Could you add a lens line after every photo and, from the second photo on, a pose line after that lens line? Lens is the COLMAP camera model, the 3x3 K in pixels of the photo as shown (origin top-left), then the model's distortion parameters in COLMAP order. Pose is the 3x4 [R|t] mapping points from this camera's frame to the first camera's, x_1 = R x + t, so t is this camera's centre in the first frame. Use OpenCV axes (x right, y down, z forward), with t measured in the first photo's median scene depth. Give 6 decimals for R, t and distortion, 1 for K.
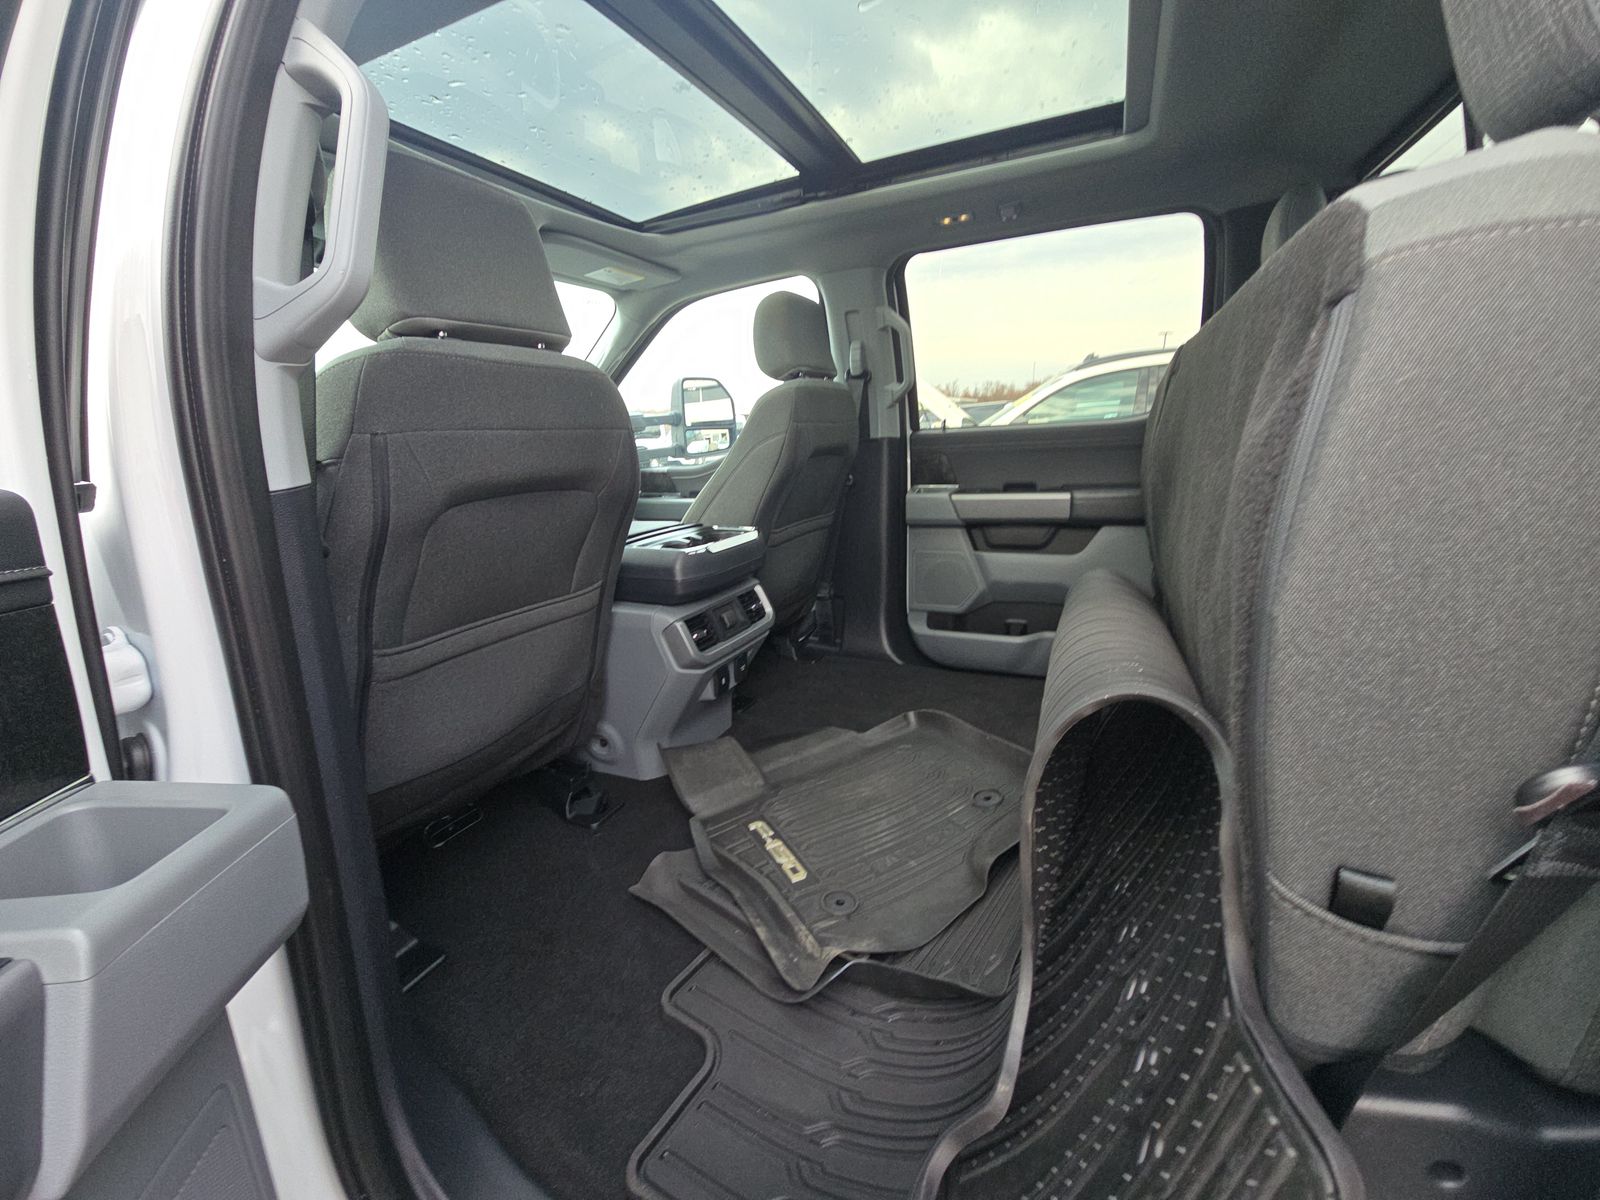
lens RADIAL K [[645.7, 0, 797.4], [0, 645.7, 592.8], [0, 0, 1]] dist [0.002684, -0.007552]
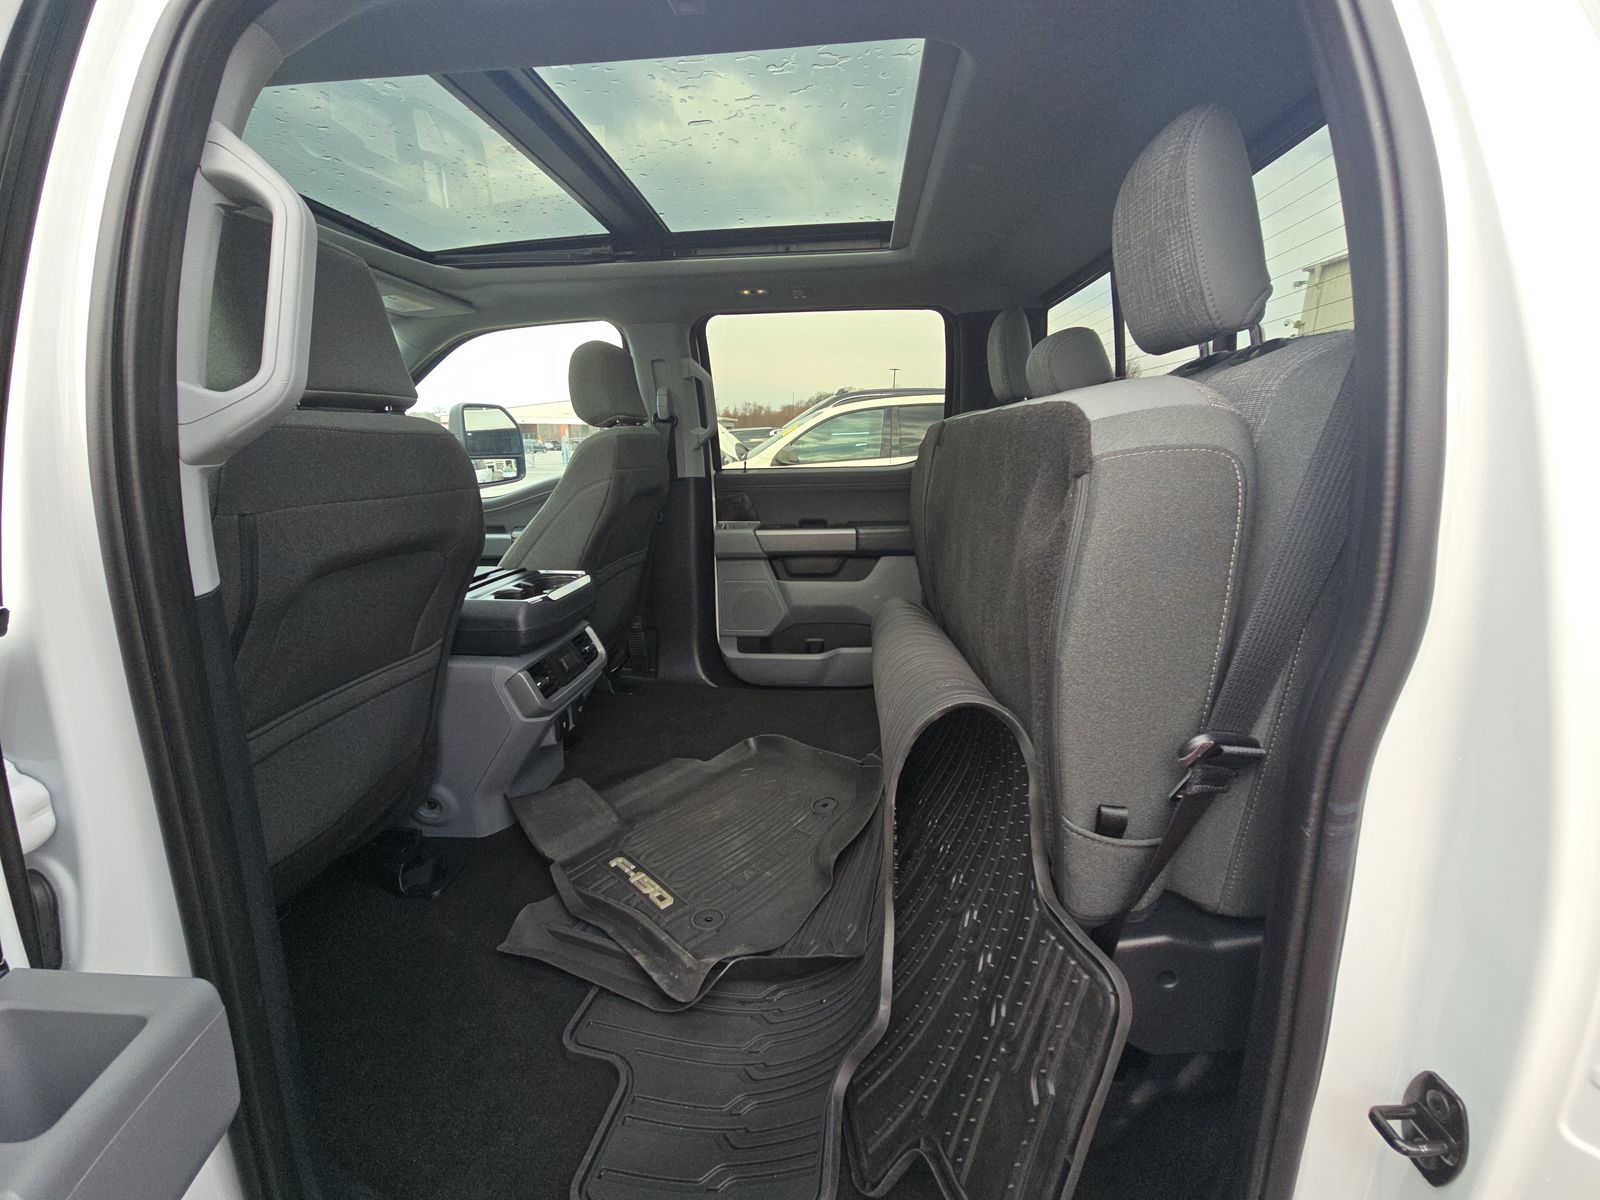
lens RADIAL K [[645.7, 0, 797.4], [0, 645.7, 592.8], [0, 0, 1]] dist [0.002684, -0.007552]
pose [[0.937347, -0.047200, 0.345186, -0.120938], [0.054887, 0.998414, -0.012524, -0.040739], [-0.344048, 0.030685, 0.938451, -0.088772]]
